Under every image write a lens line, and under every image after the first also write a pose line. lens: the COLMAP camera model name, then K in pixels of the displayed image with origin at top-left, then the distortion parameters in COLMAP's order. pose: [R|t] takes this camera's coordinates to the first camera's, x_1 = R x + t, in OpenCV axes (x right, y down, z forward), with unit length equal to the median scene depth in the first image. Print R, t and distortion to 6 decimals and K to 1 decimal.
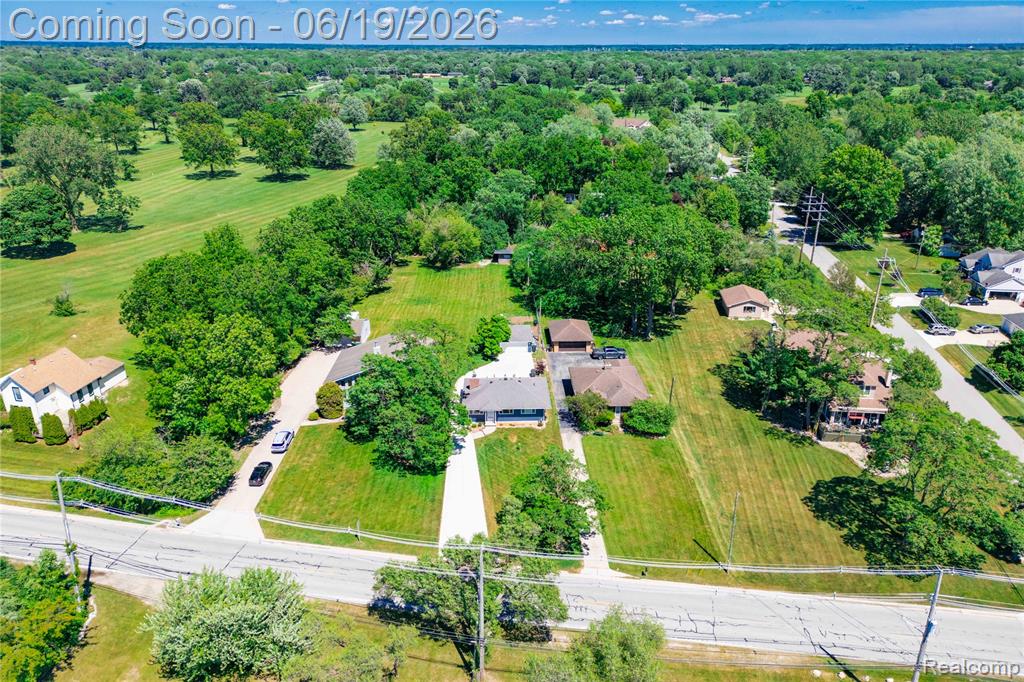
lens RADIAL K [[721.5, 0, 508.8], [0, 721.5, 339.3], [0, 0, 1]] dist [0.059907, -0.063867]
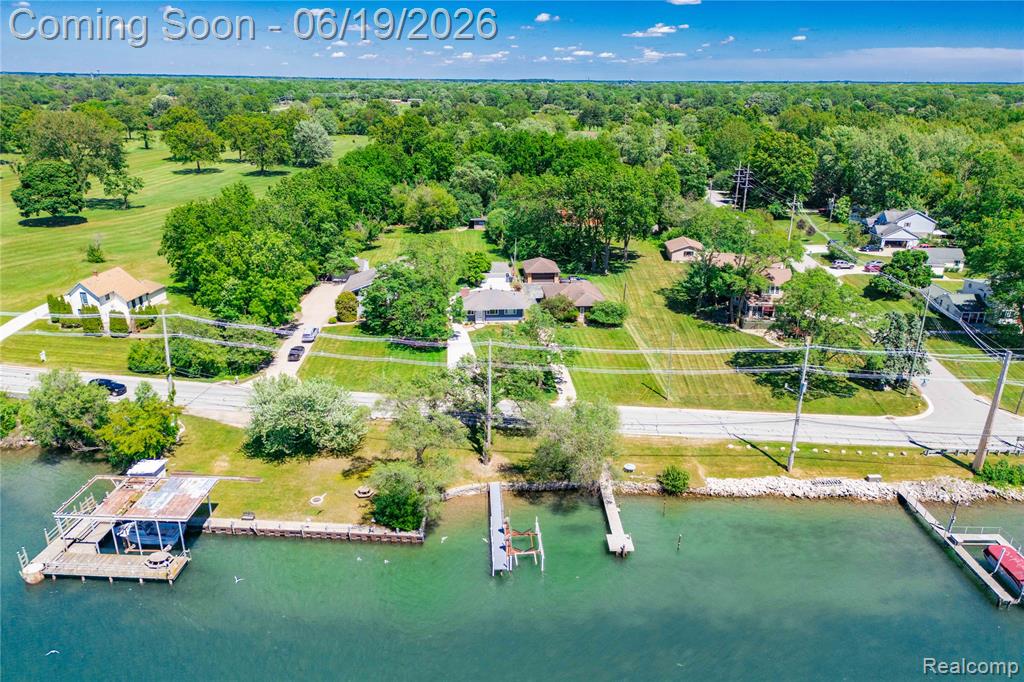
lens RADIAL K [[721.5, 0, 510.0], [0, 721.5, 344.8], [0, 0, 1]] dist [0.059907, -0.063867]
pose [[0.998145, -0.013211, 0.059436, -0.034605], [0.015352, 0.999244, -0.035710, 0.146020], [-0.058920, 0.036556, 0.997593, -0.165625]]
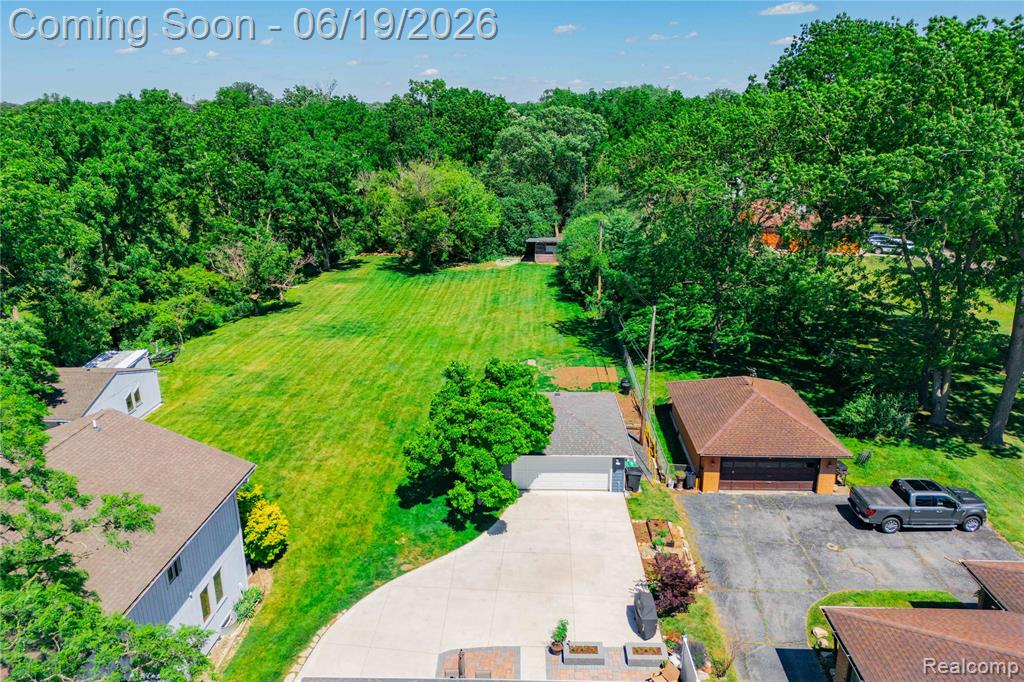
lens RADIAL K [[721.5, 0, 507.5], [0, 721.5, 334.3], [0, 0, 1]] dist [0.059907, -0.063867]
pose [[0.997224, 0.013212, -0.073284, 0.004673], [-0.019426, 0.996213, -0.084751, -0.016793], [0.071887, 0.085939, 0.993704, 0.626592]]
